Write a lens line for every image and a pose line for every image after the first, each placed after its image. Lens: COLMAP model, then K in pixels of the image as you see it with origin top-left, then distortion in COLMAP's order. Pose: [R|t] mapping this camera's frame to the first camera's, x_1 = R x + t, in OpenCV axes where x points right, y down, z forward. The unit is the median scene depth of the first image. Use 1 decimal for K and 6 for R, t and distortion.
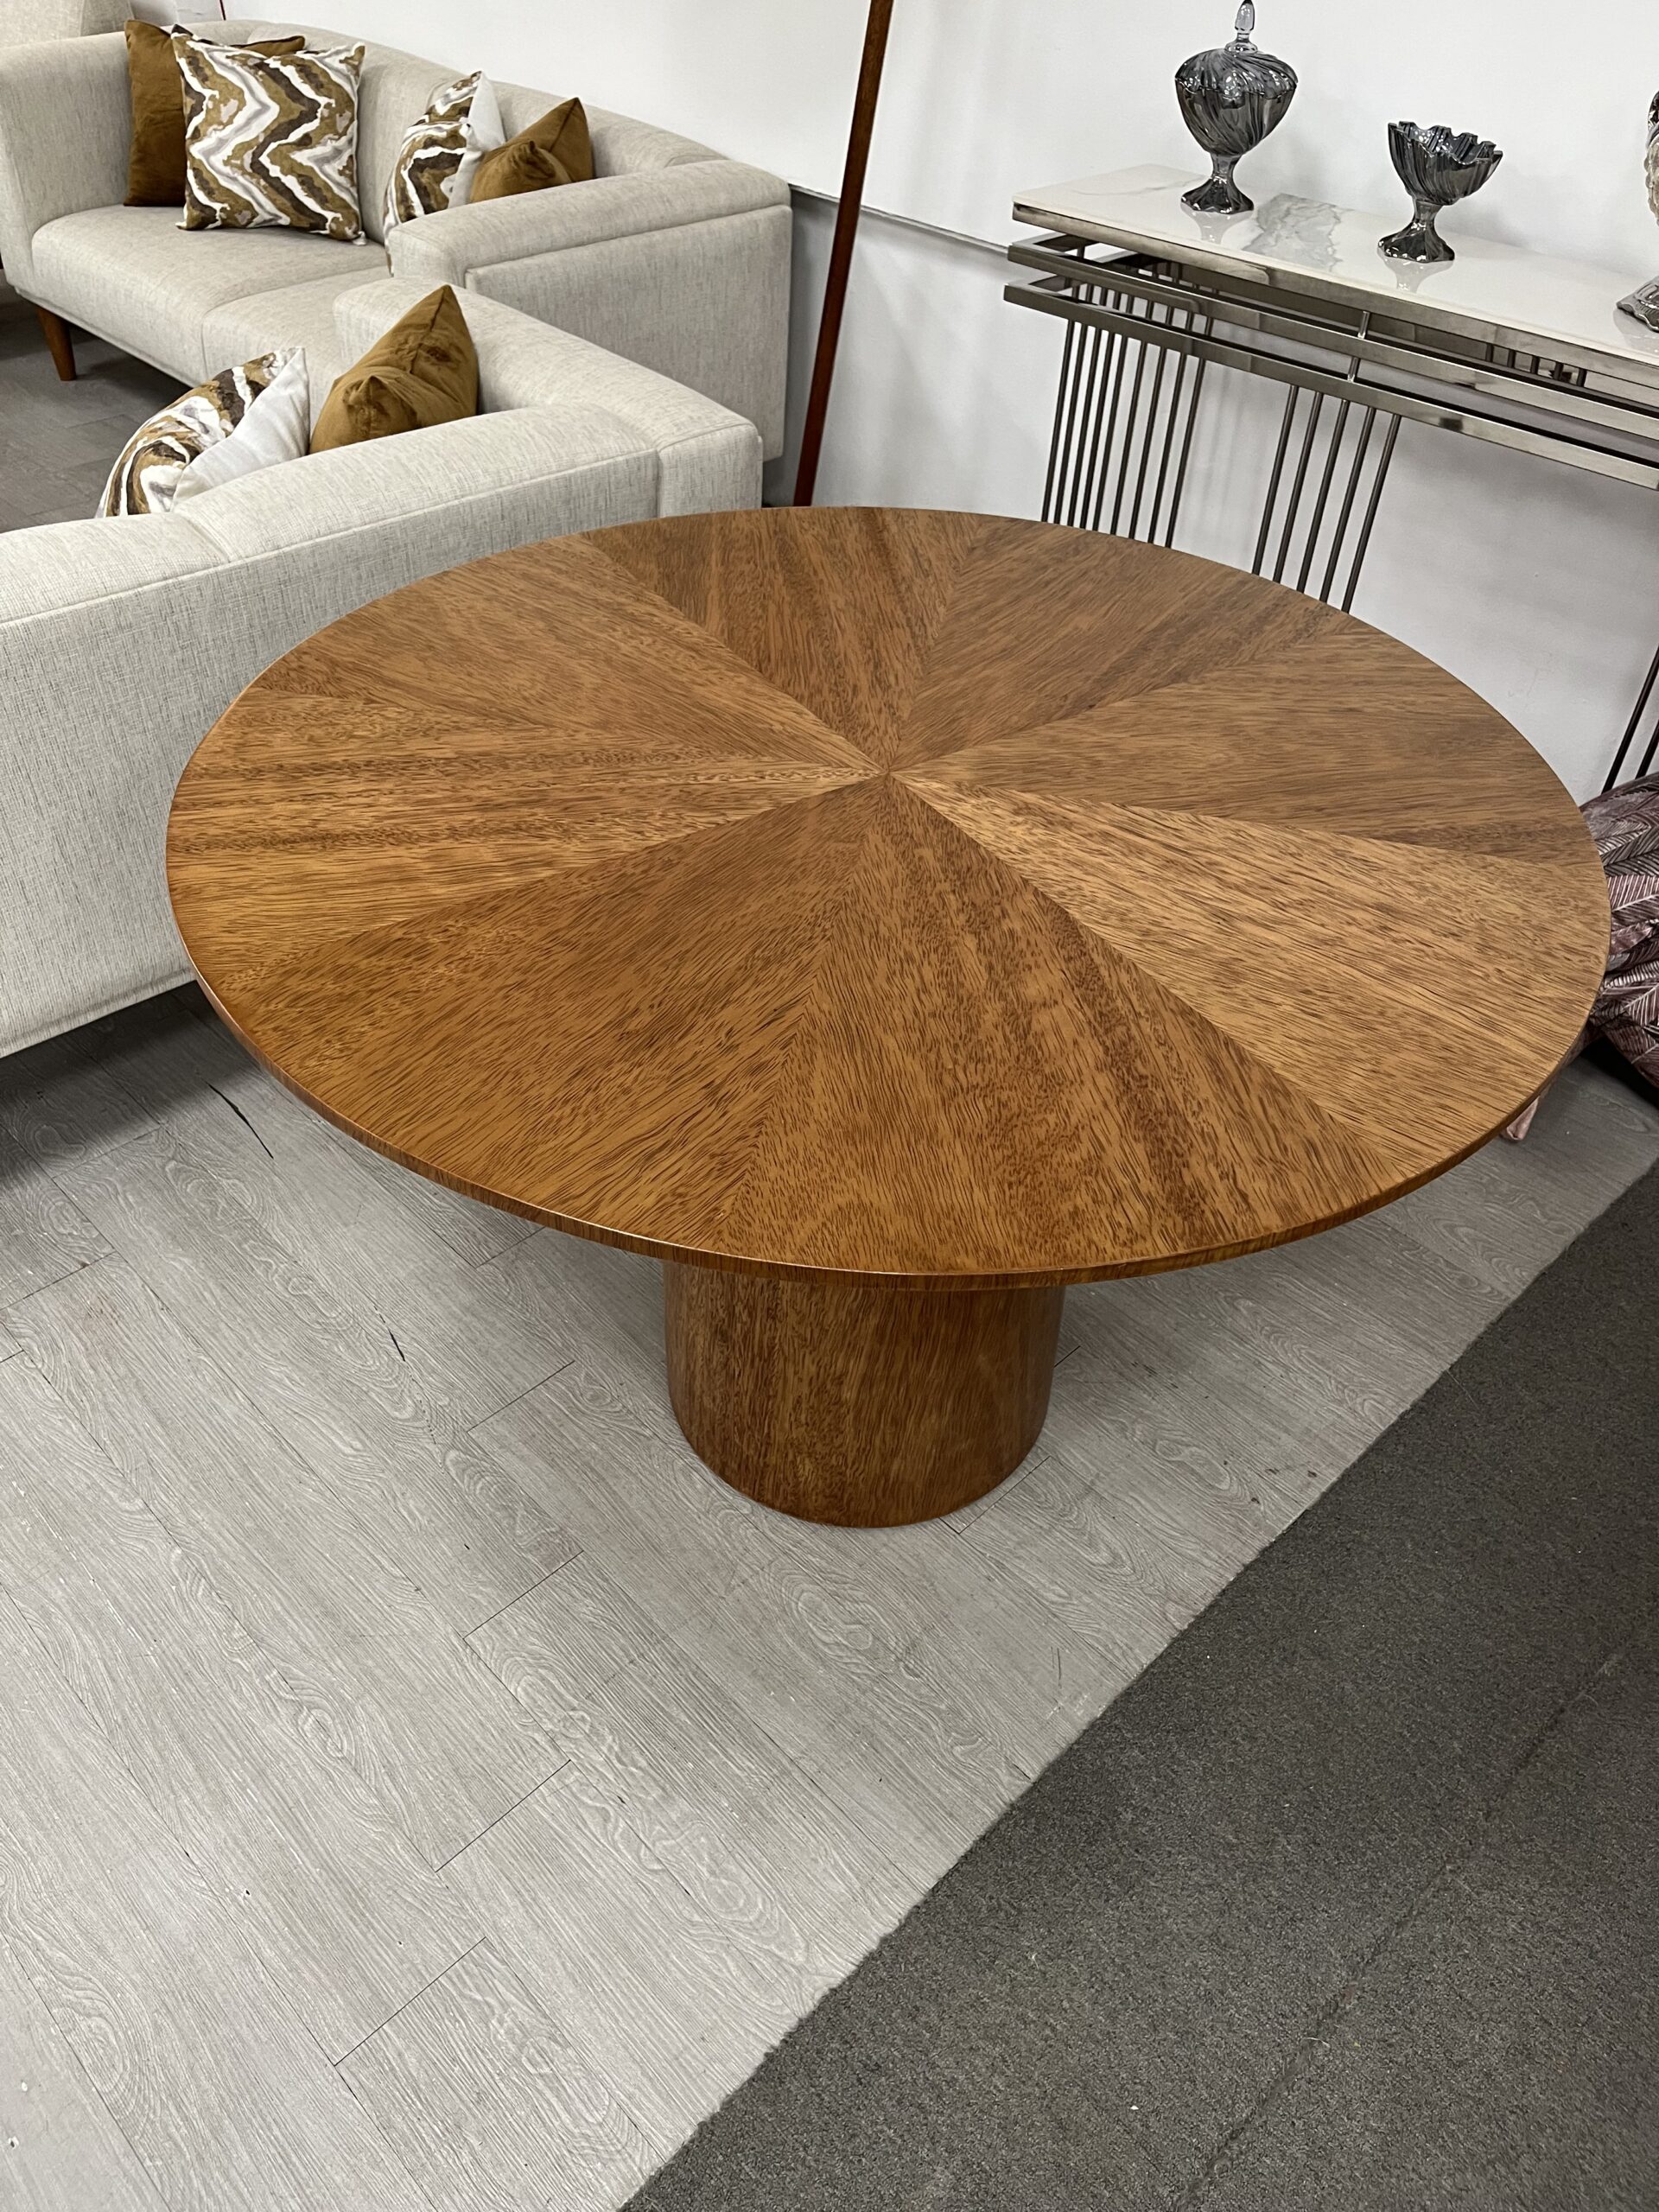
lens RADIAL K [[1681.0, 0, 822.3], [0, 1681.0, 1096.8], [0, 0, 1]] dist [0.053886, -0.079424]
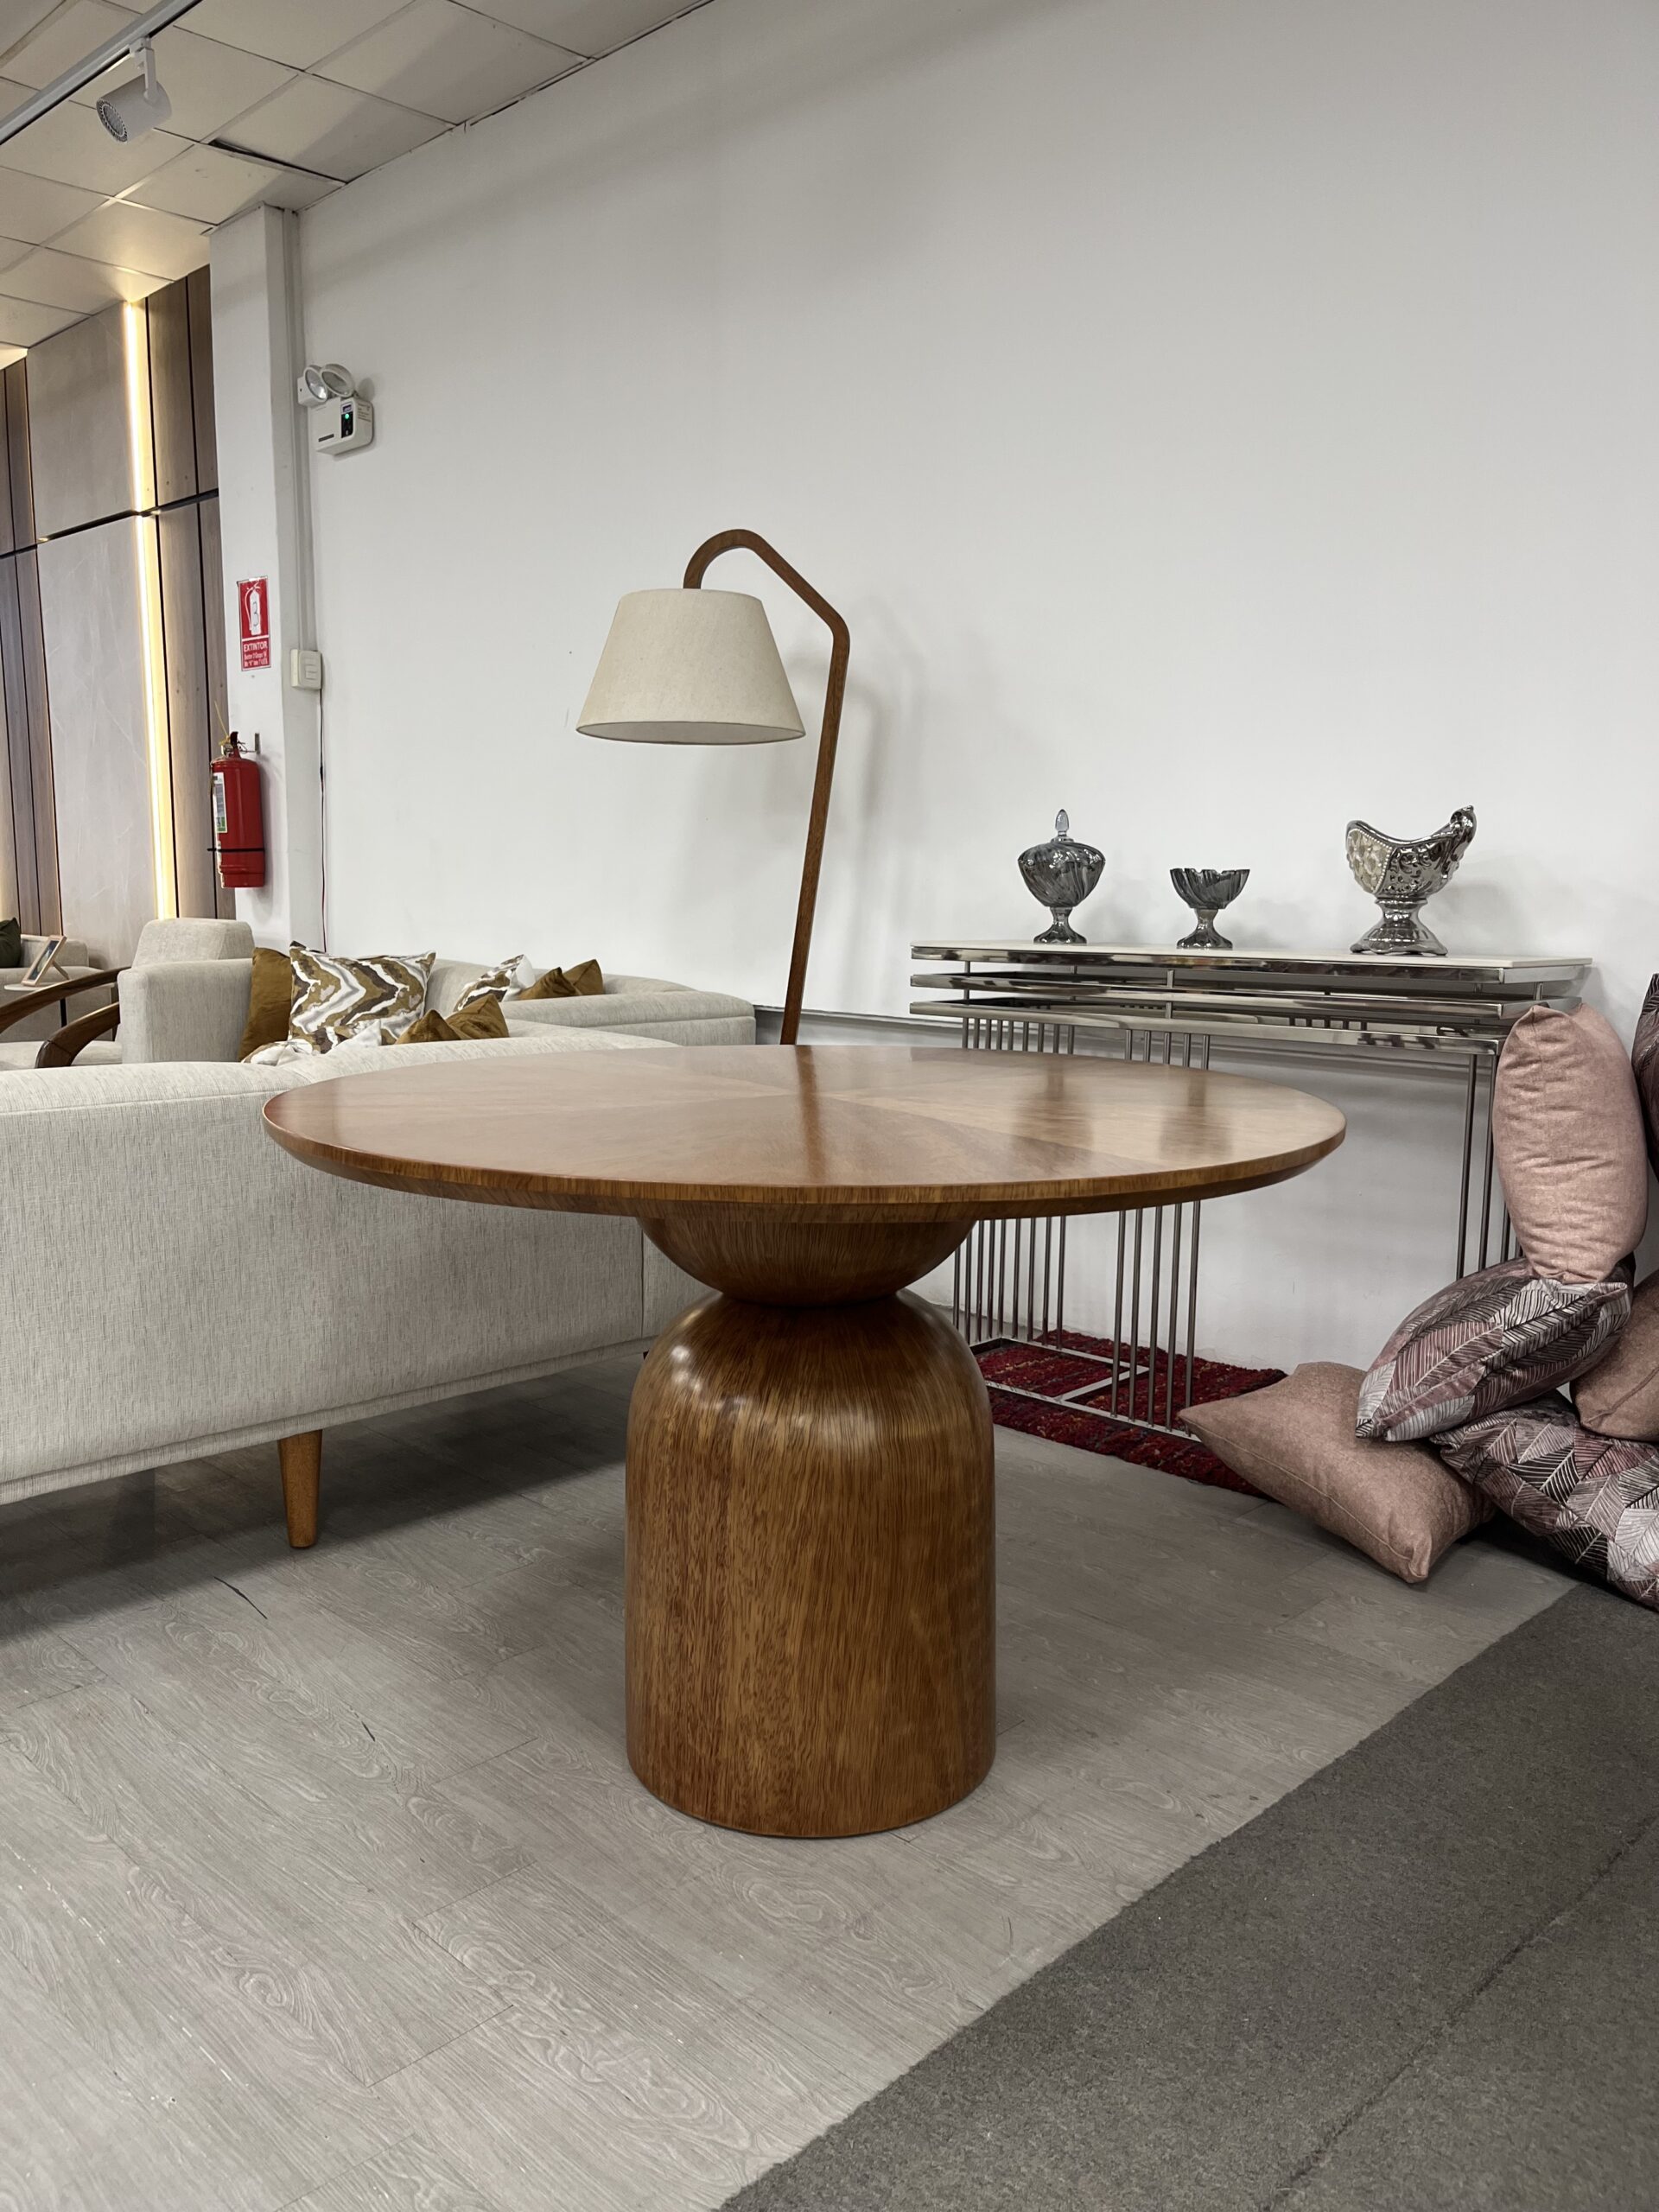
lens RADIAL K [[1681.0, 0, 820.2], [0, 1681.0, 1112.6], [0, 0, 1]] dist [0.053886, -0.079424]
pose [[0.999539, -0.028429, 0.010655, 0.030596], [0.029679, 0.841001, -0.540219, 0.458166], [0.006397, 0.540287, 0.841457, -0.097123]]
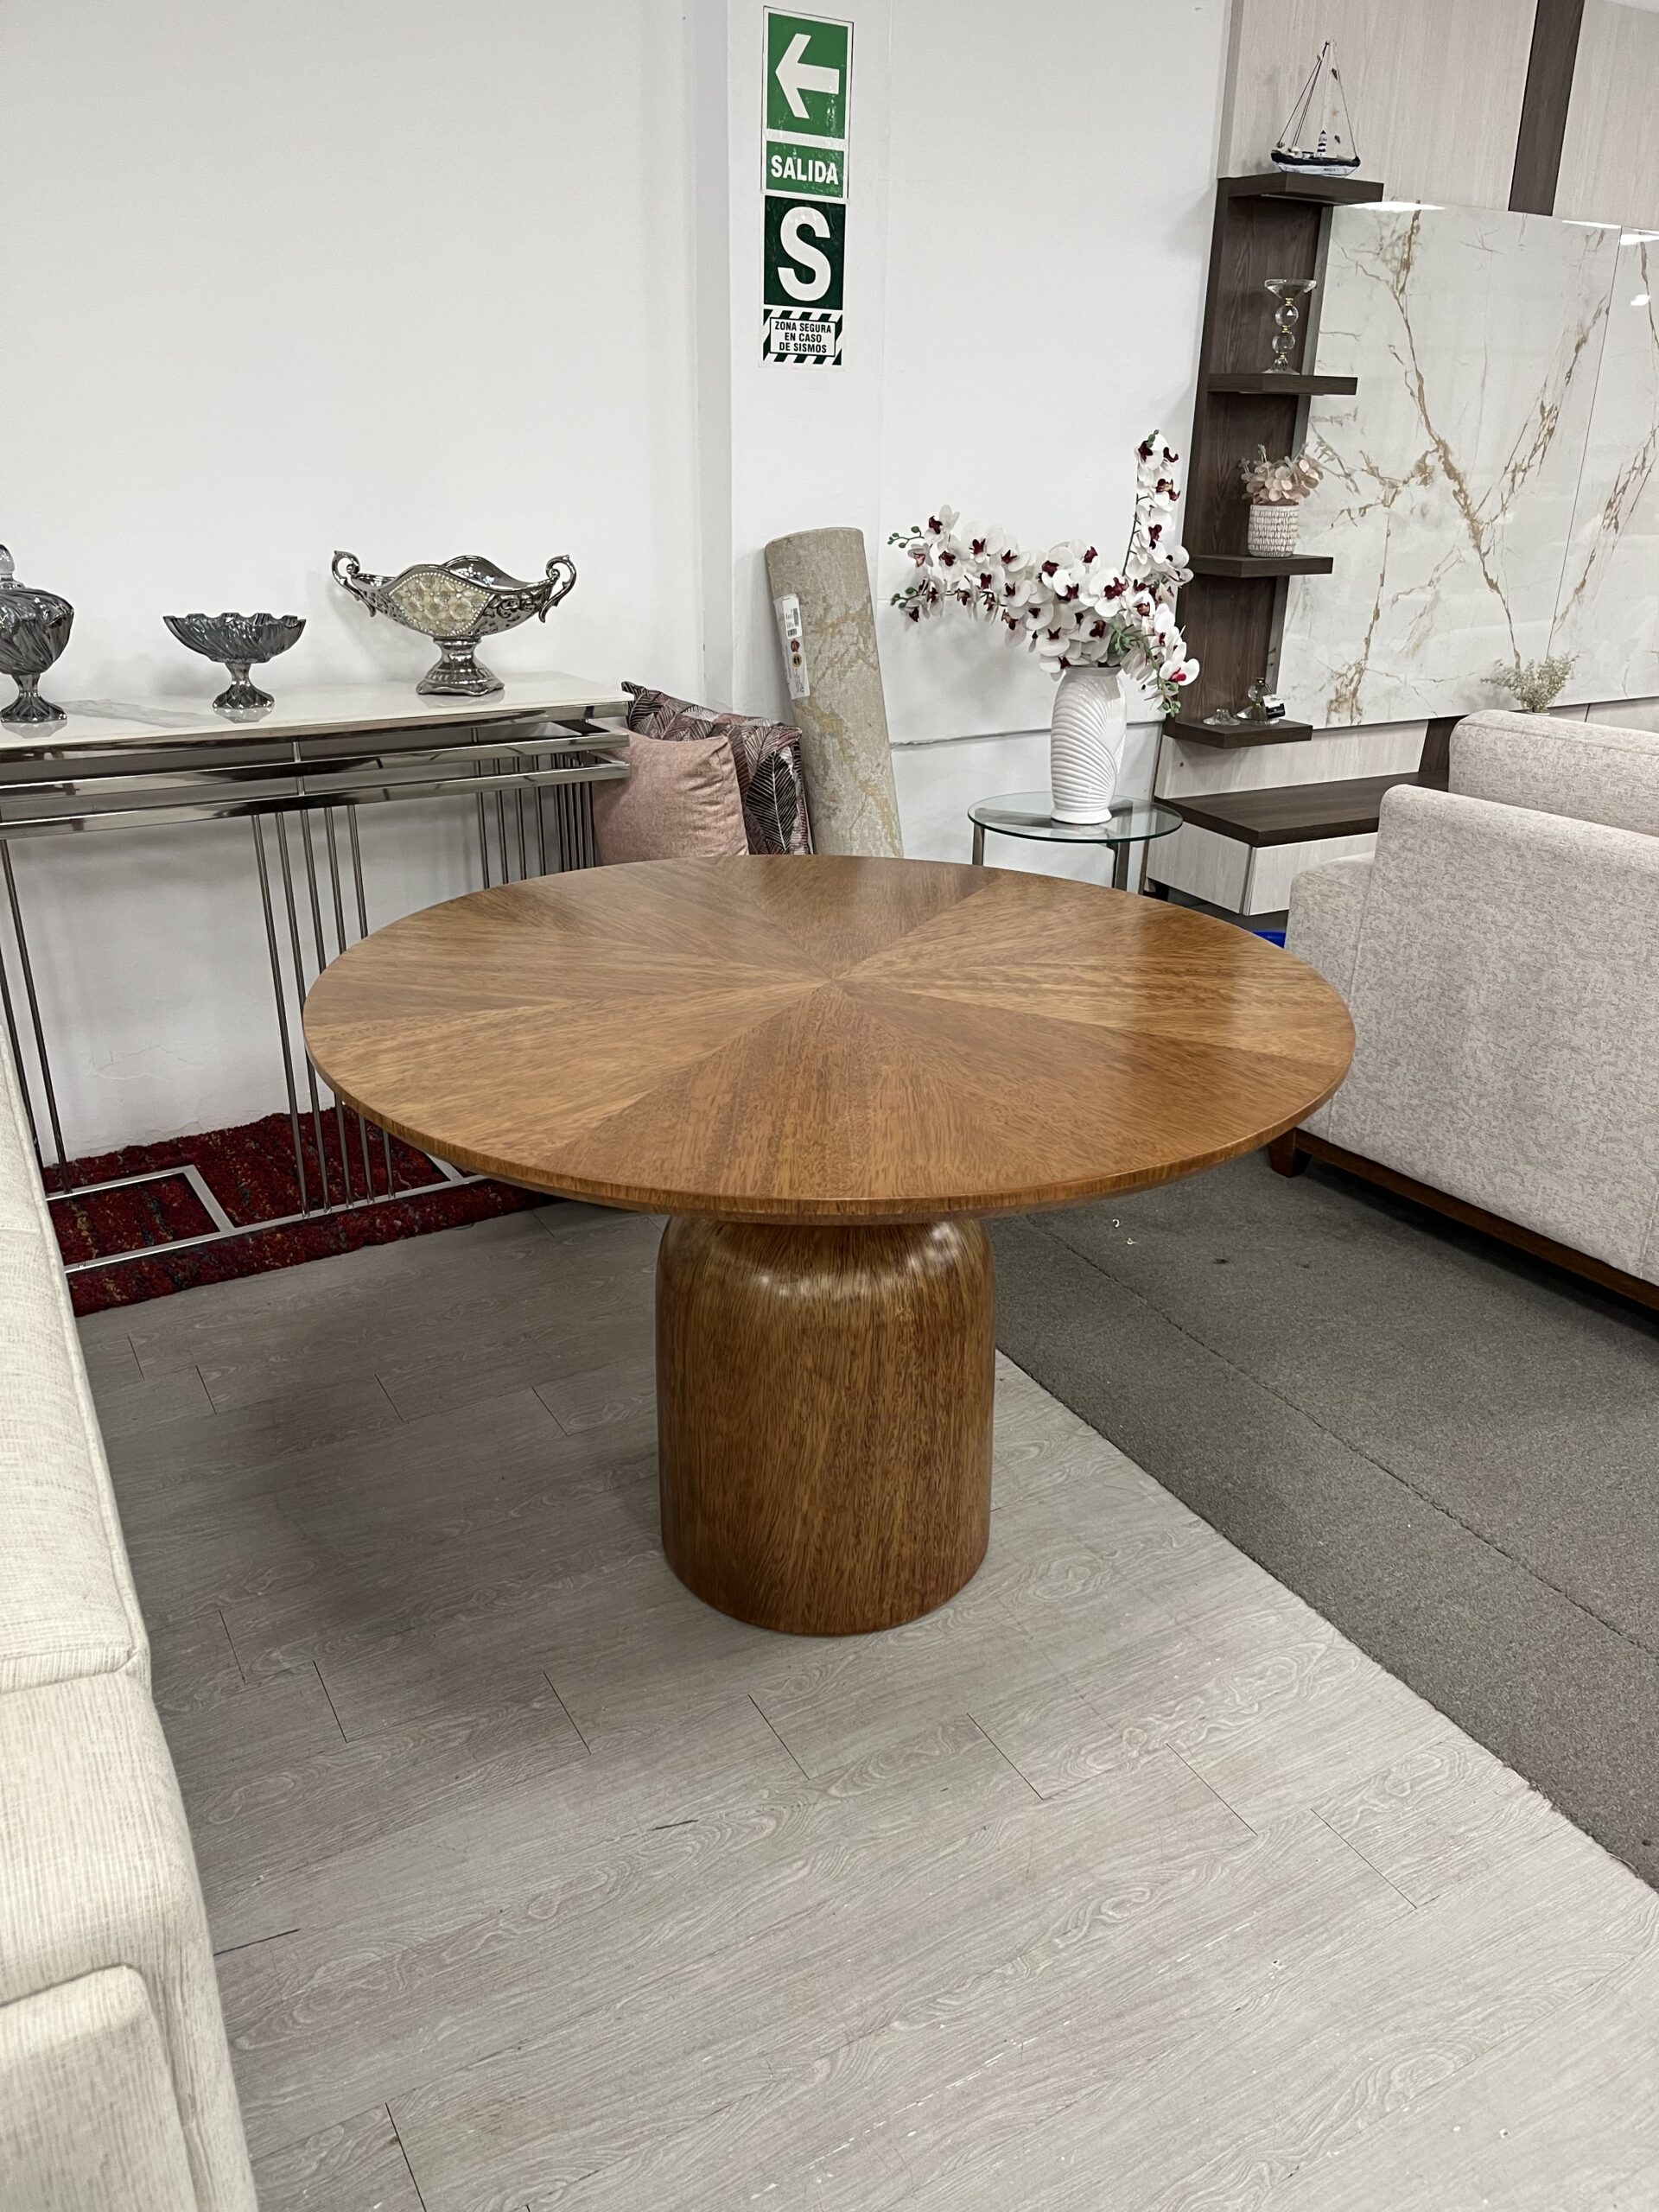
lens RADIAL K [[1681.0, 0, 851.0], [0, 1681.0, 1111.9], [0, 0, 1]] dist [0.053886, -0.079424]
pose [[0.241304, -0.404693, 0.882041, -1.016557], [0.621770, 0.762315, 0.179661, -0.292390], [-0.745100, 0.505074, 0.435575, 0.379718]]
